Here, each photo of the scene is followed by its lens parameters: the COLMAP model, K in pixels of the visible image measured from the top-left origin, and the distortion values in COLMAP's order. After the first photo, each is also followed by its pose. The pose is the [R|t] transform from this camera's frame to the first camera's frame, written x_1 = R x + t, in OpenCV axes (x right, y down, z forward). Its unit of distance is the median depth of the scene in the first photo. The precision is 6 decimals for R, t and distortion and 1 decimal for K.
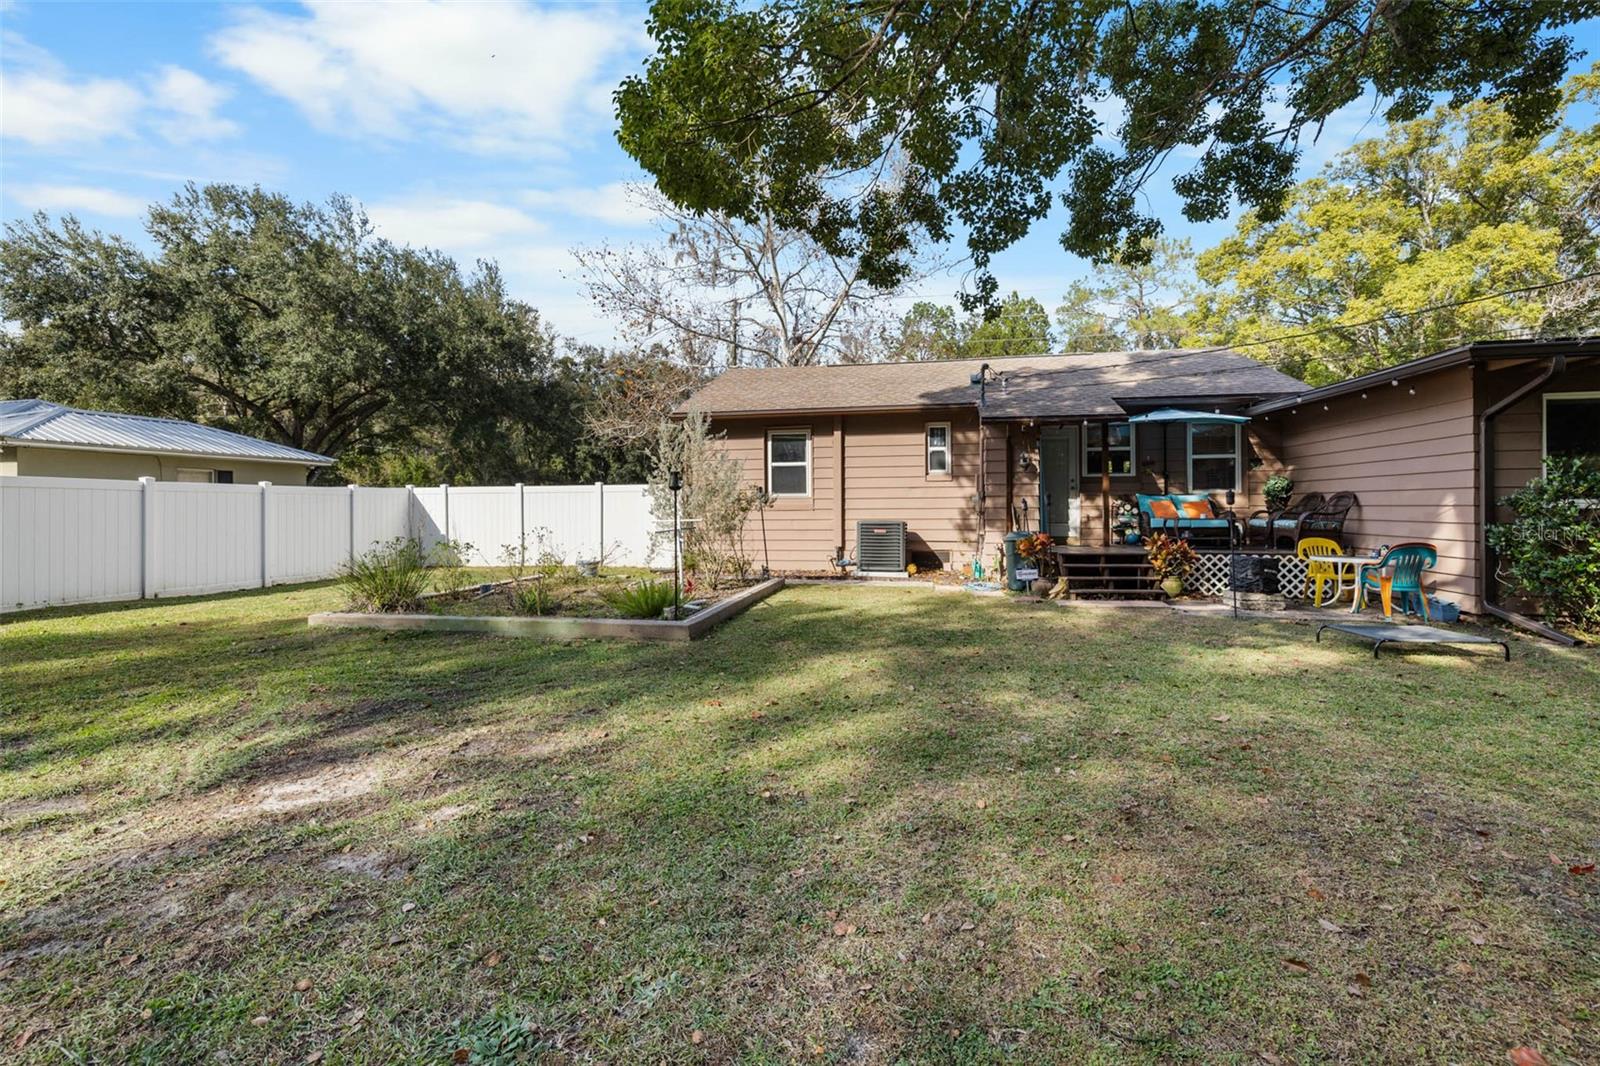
lens RADIAL K [[668.8, 0, 797.9], [0, 668.8, 508.0], [0, 0, 1]] dist [0.000107, 0.000006]
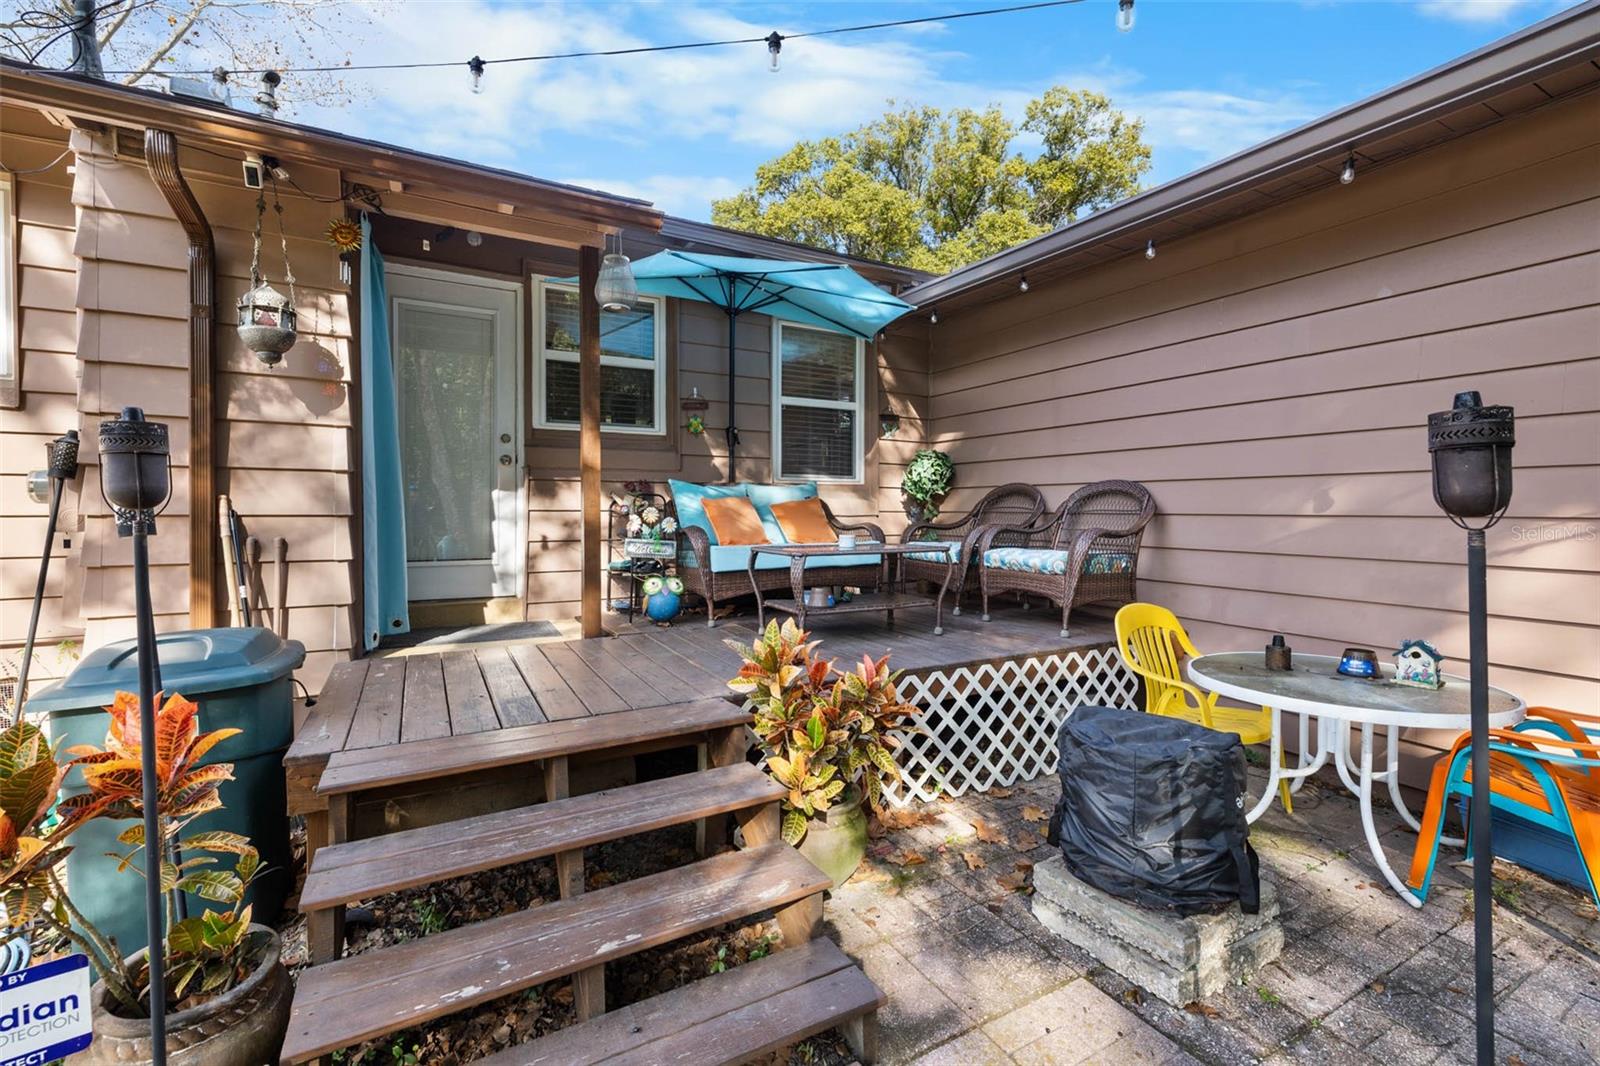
lens RADIAL K [[680.5, 0, 800.8], [0, 680.5, 521.9], [0, 0, 1]] dist [-0.001232, -0.000151]
pose [[0.760462, -0.005668, 0.649357, 0.316342], [-0.004791, 0.999886, 0.014338, -0.003058], [-0.649364, -0.014014, 0.760348, 0.667344]]
